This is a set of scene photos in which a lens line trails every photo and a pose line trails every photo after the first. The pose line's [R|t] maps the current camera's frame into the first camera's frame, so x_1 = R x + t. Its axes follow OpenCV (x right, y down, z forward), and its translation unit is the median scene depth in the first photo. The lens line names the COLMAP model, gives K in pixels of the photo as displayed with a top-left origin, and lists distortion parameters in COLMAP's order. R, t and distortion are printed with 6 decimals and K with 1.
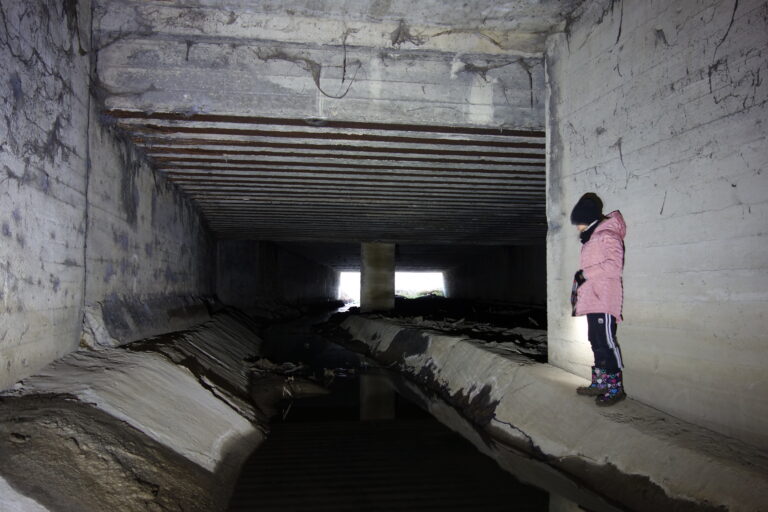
lens RADIAL K [[610.1, 0, 384.6], [0, 610.1, 256.9], [0, 0, 1]] dist [0.010969, 0.001754]
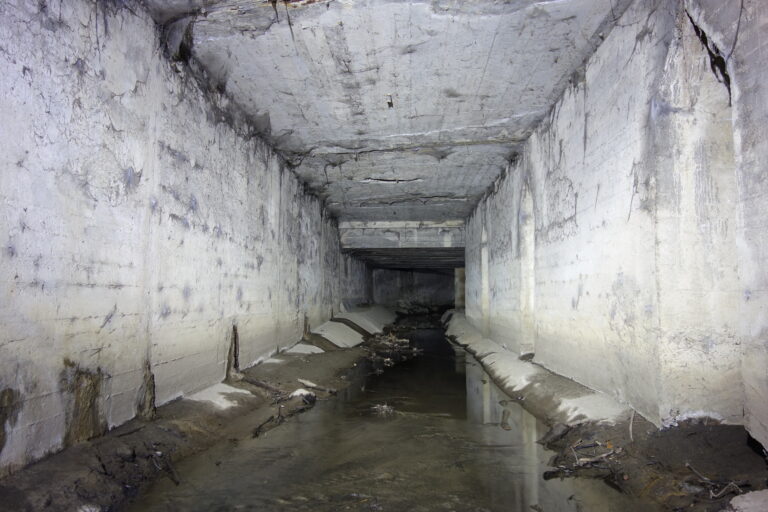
lens RADIAL K [[610.1, 0, 384.4], [0, 610.1, 257.2], [0, 0, 1]] dist [0.010969, 0.001754]
pose [[0.968452, -0.019908, -0.248404, 0.660899], [0.018635, 0.999798, -0.007475, -0.147540], [0.248503, 0.002610, 0.968628, -2.355404]]
